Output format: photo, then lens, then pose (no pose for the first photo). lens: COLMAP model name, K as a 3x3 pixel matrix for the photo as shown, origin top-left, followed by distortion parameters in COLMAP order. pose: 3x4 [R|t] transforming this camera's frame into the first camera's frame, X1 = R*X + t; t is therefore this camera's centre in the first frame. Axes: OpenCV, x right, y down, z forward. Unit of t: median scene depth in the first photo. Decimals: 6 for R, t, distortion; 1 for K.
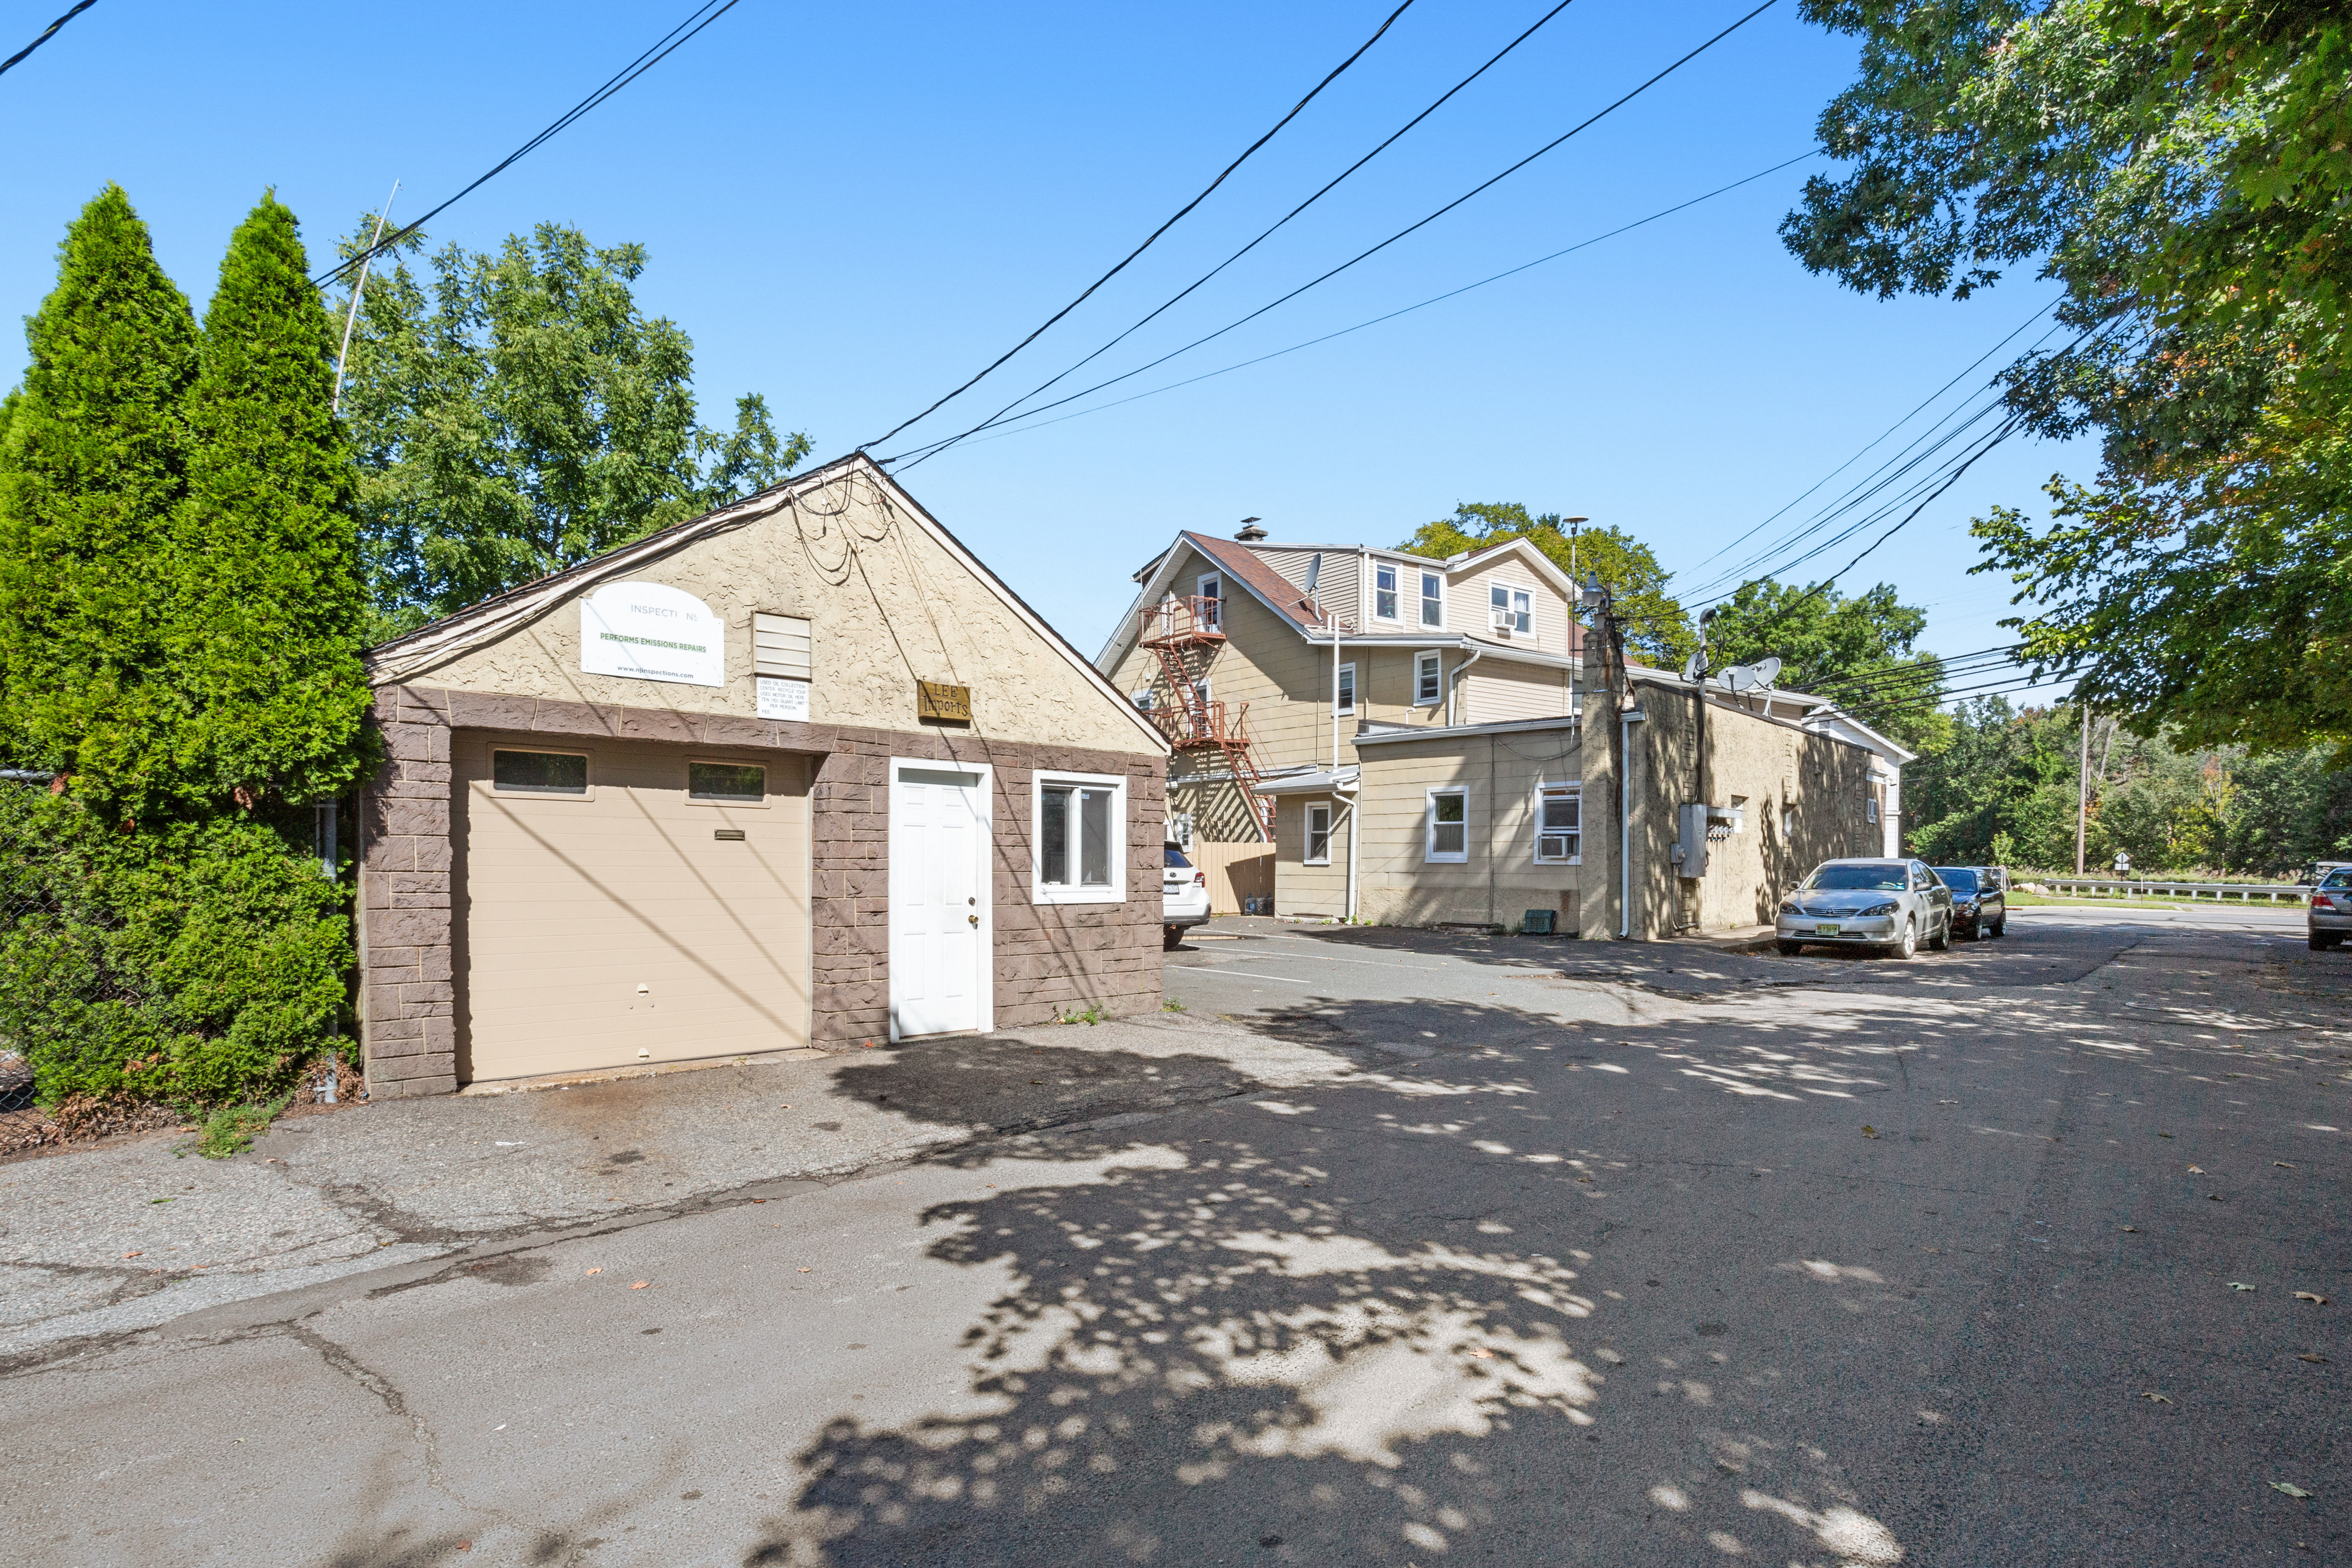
lens RADIAL K [[1139.0, 0, 1174.4], [0, 1139.0, 816.8], [0, 0, 1]] dist [0.001344, 0.000788]
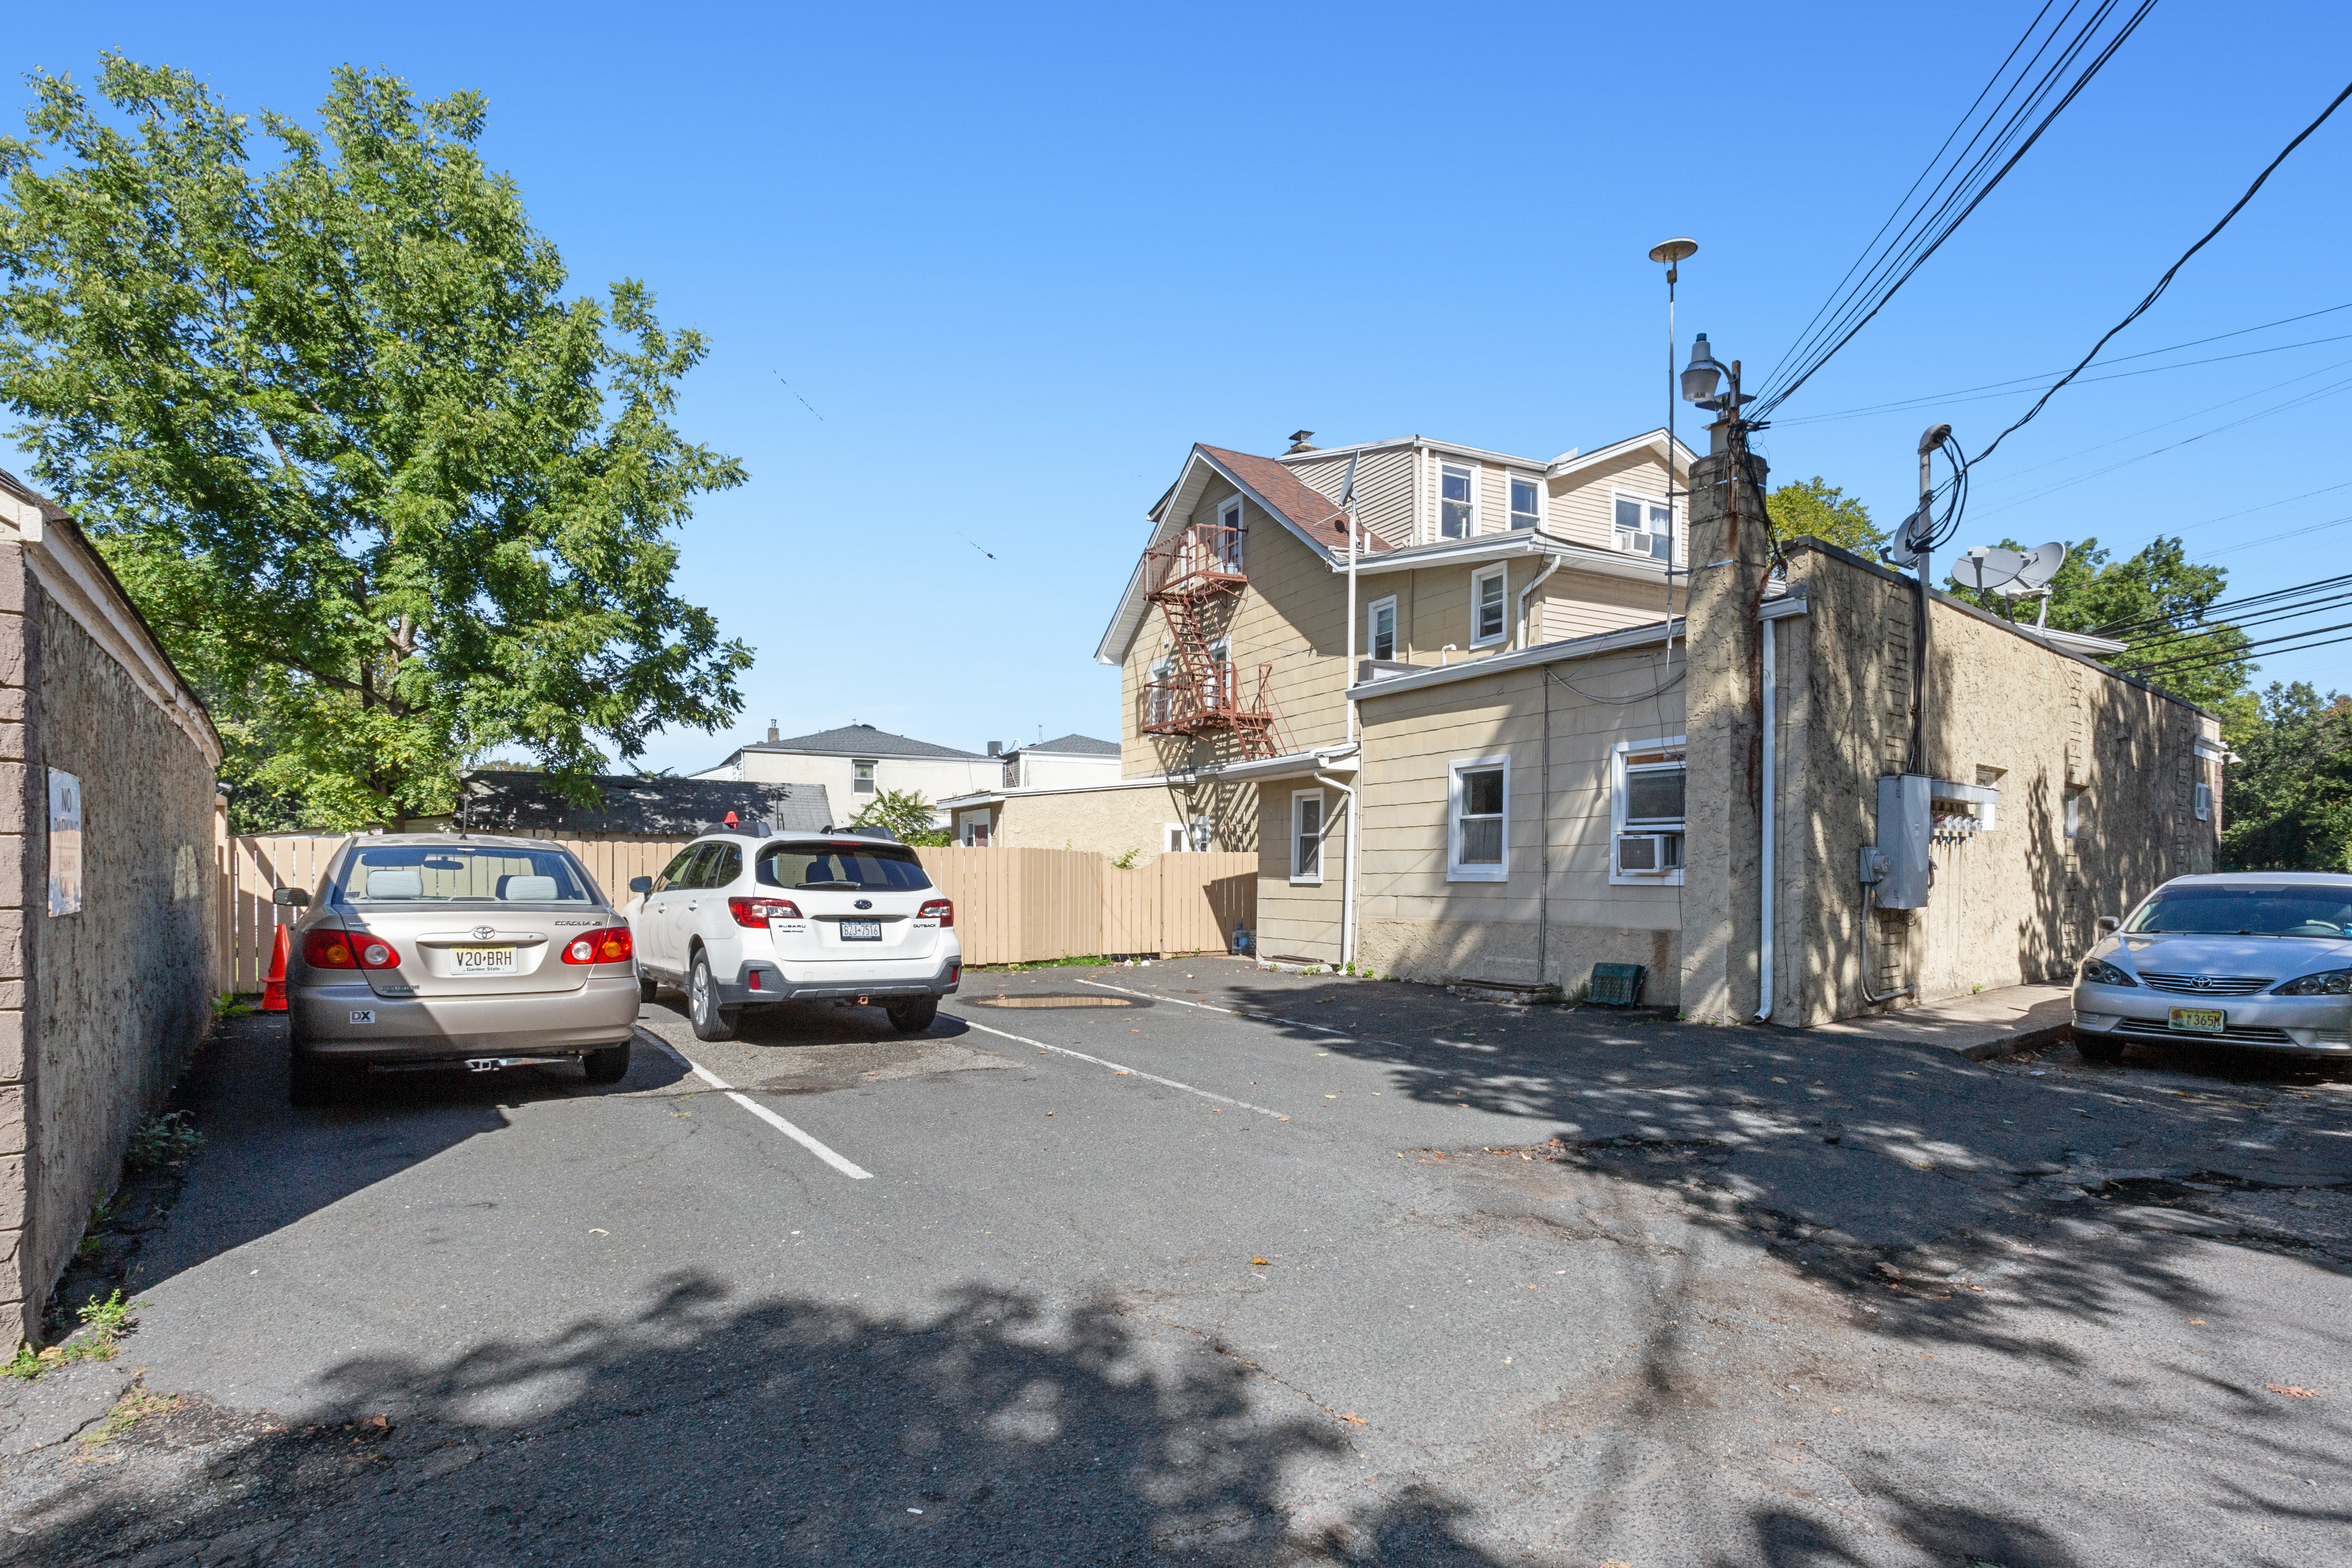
lens RADIAL K [[1178.0, 0, 1180.8], [0, 1178.0, 858.6], [0, 0, 1]] dist [-0.015075, 0.015686]
pose [[0.991285, -0.002058, -0.131718, 0.139223], [0.005130, 0.999722, 0.022992, 0.010633], [0.131634, -0.023468, 0.991021, 0.297023]]
